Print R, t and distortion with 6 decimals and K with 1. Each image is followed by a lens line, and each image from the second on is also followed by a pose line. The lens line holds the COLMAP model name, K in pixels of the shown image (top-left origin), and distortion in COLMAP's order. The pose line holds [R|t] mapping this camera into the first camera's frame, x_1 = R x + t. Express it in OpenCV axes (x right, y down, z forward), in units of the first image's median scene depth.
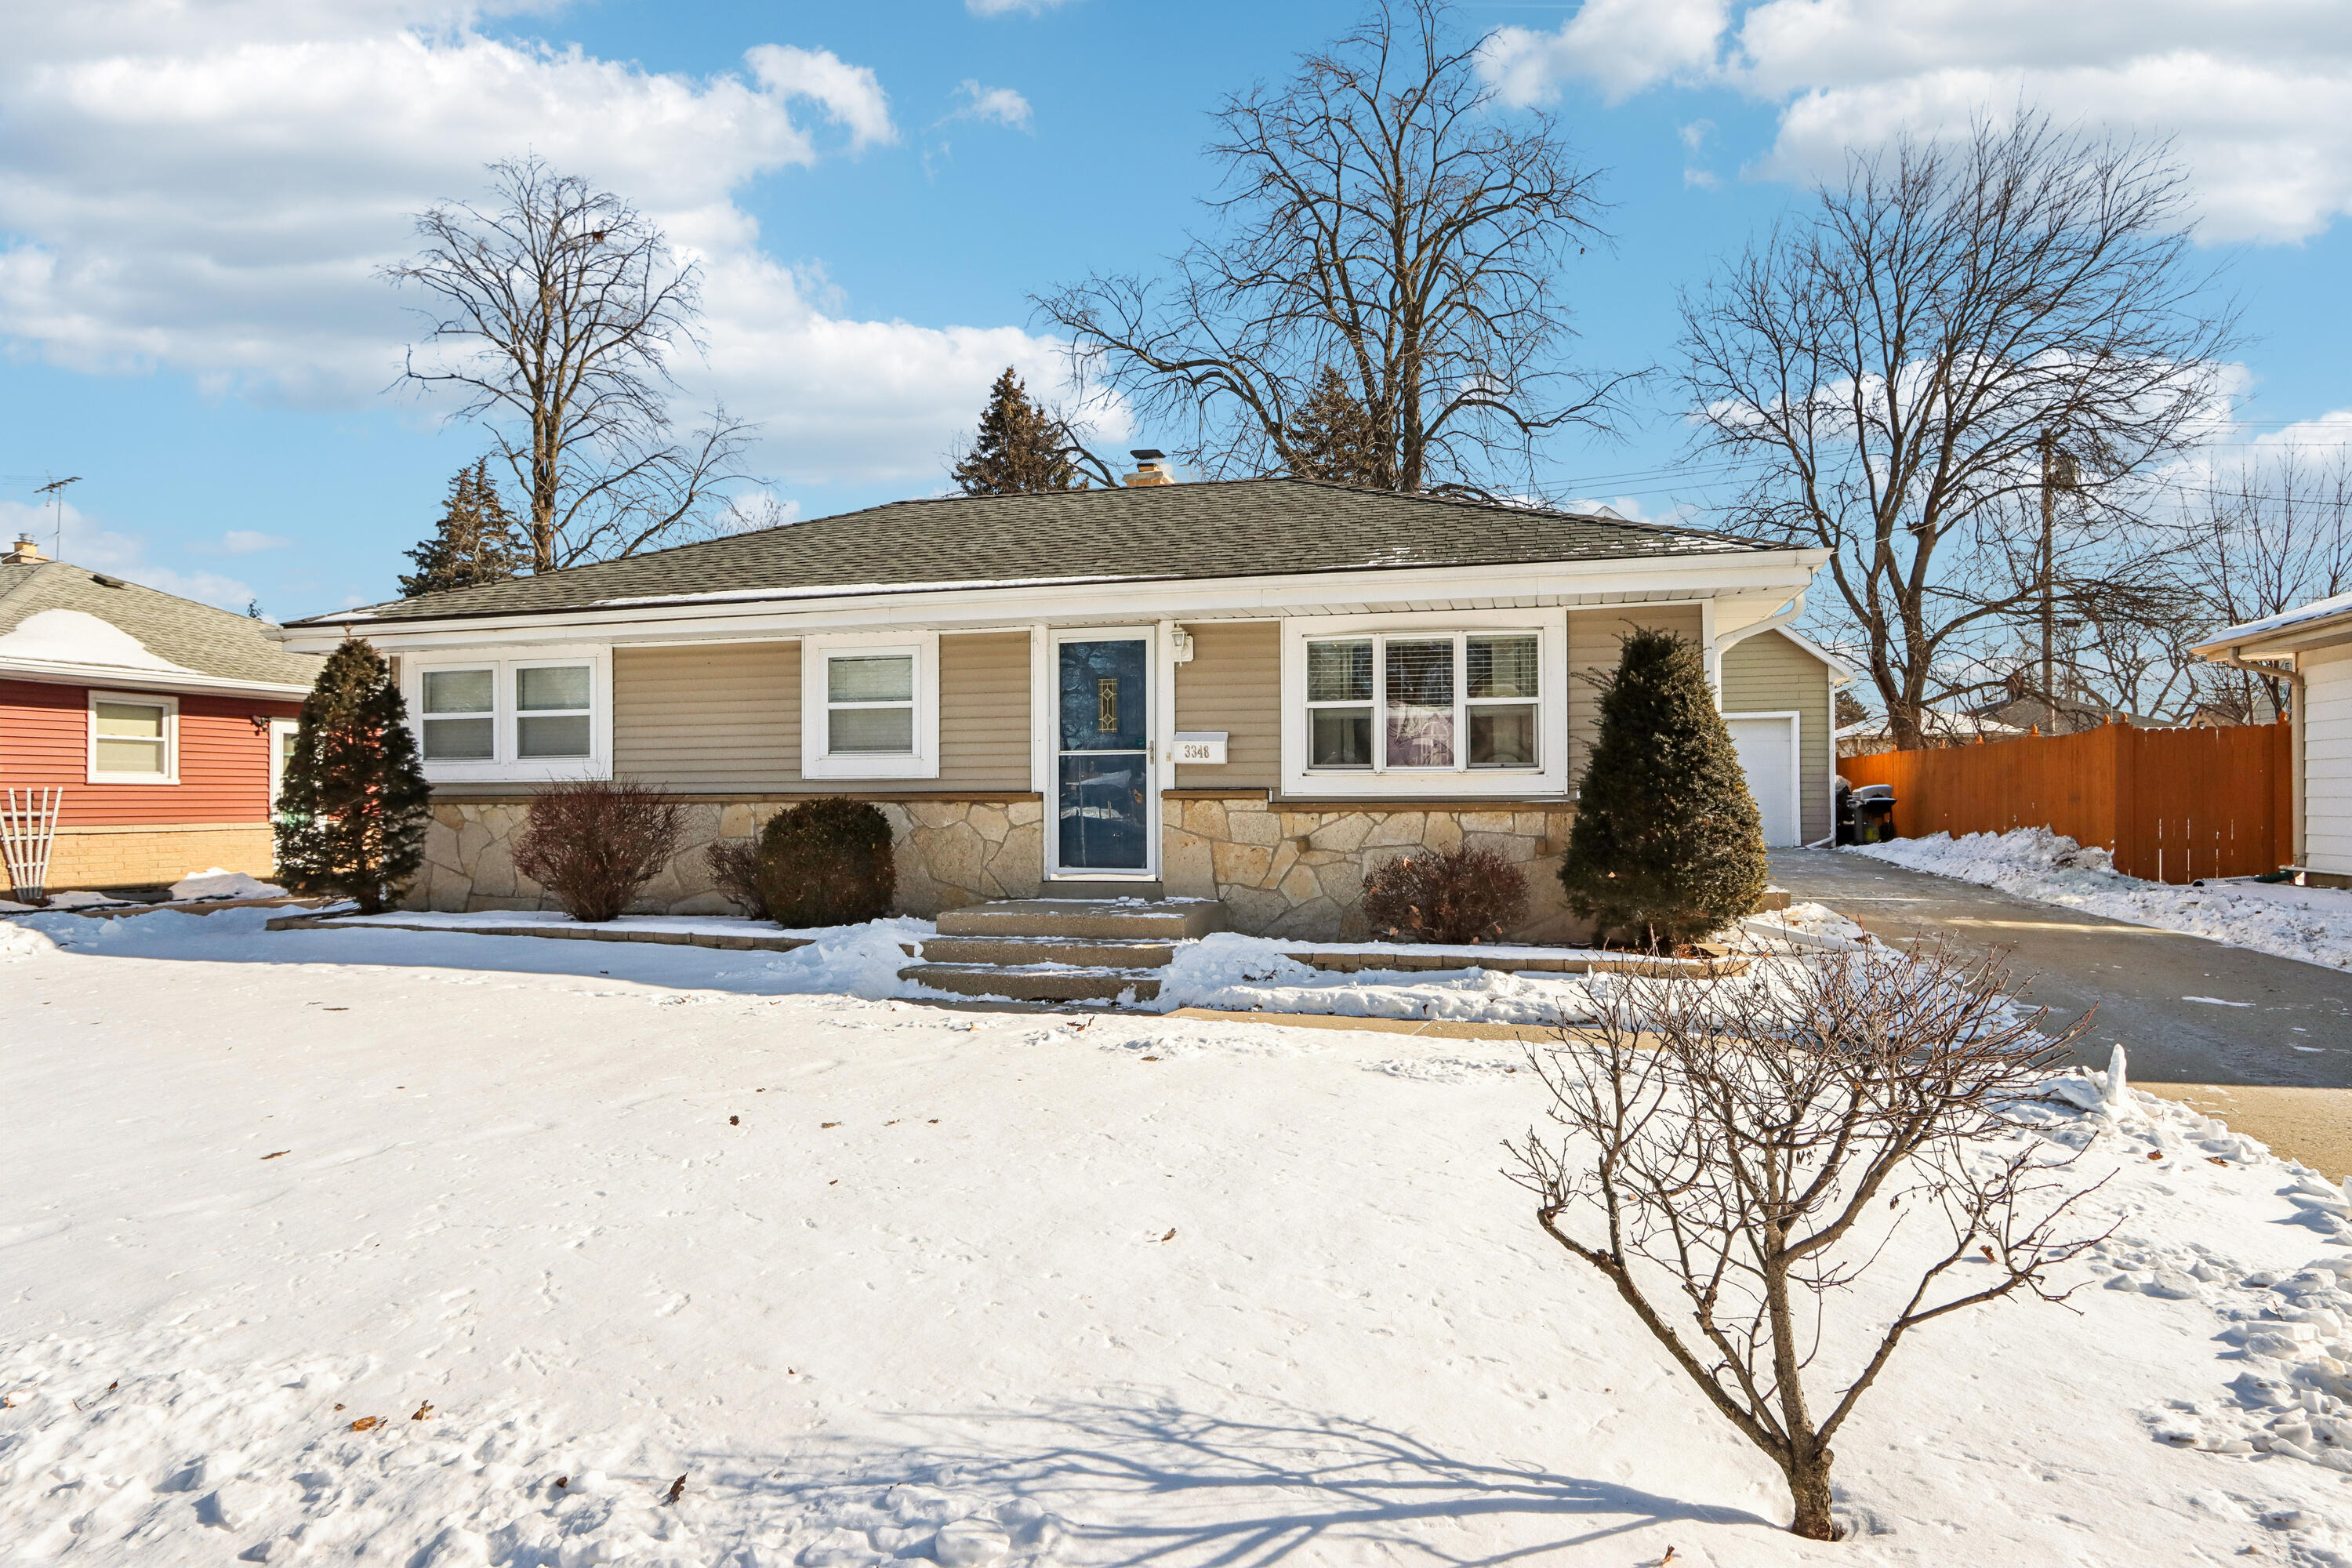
lens RADIAL K [[1382.3, 0, 1176.0], [0, 1382.3, 784.0], [0, 0, 1]] dist [-0.006202, 0.001981]
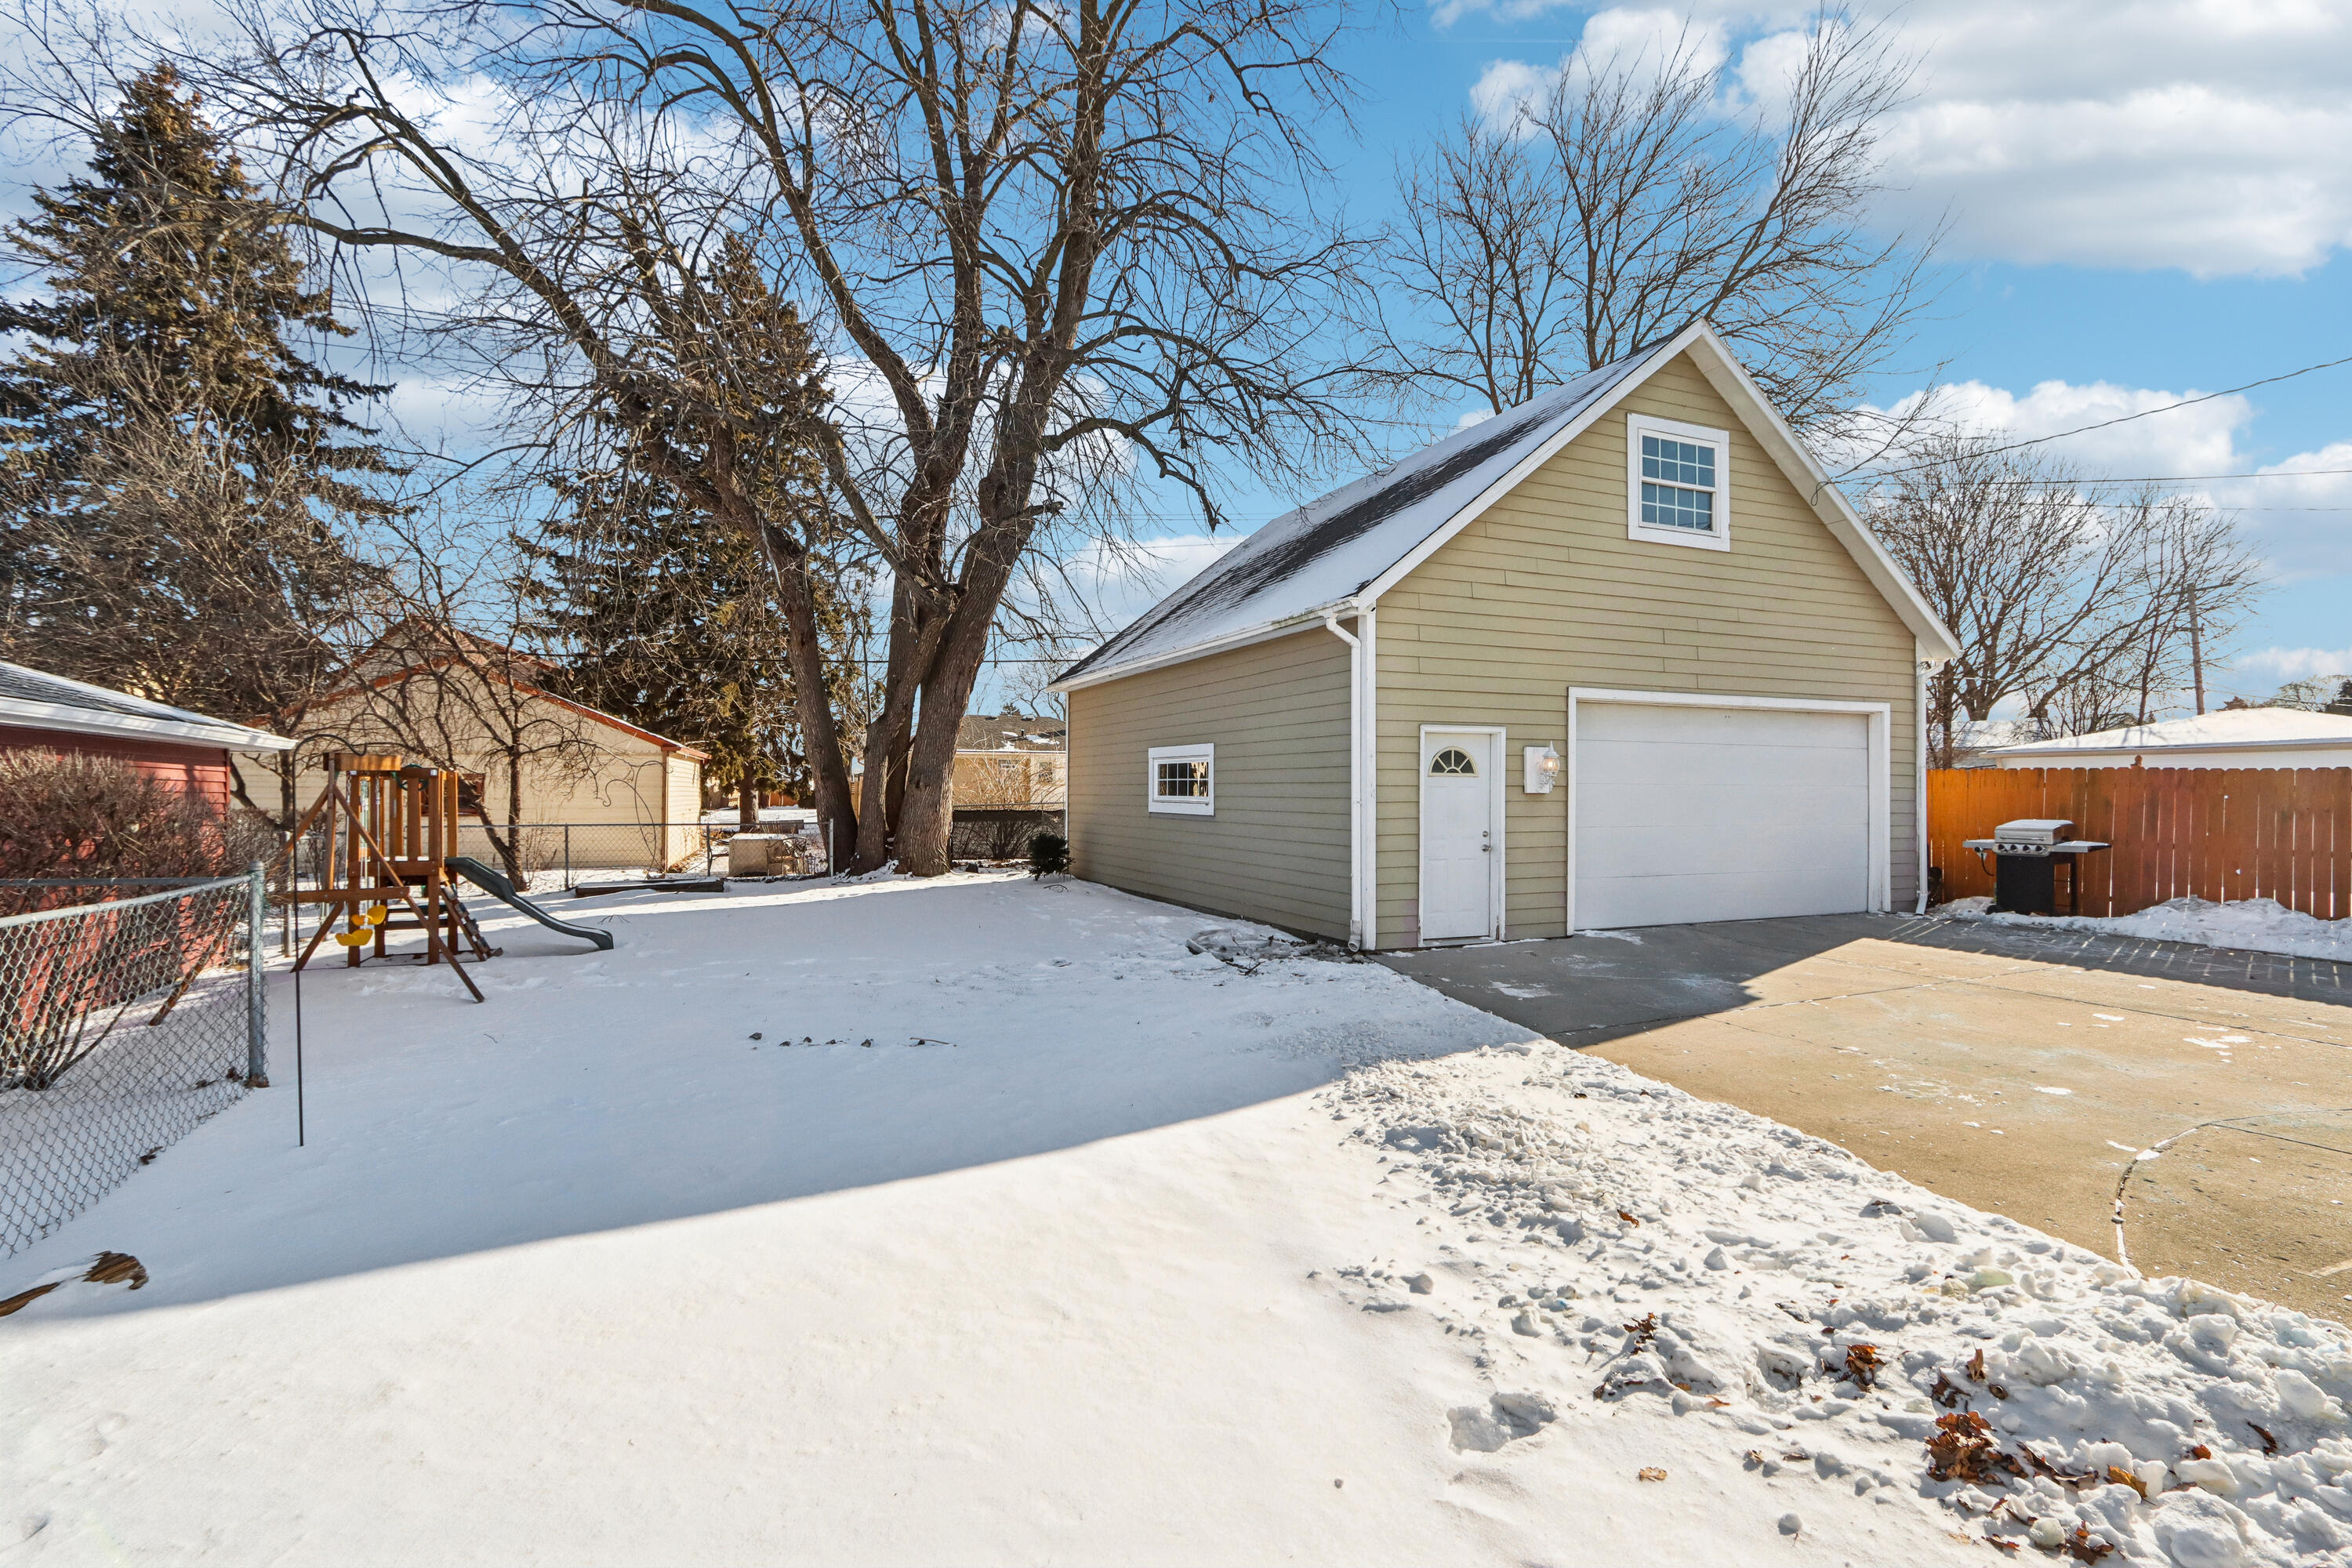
lens RADIAL K [[1084.3, 0, 1176.0], [0, 1084.3, 784.0], [0, 0, 1]] dist [-0.001932, 0.000003]
pose [[0.784273, 0.011890, 0.620302, -0.278135], [-0.013191, 0.999910, -0.002489, -0.020404], [-0.620276, -0.006231, 0.784359, 1.759871]]
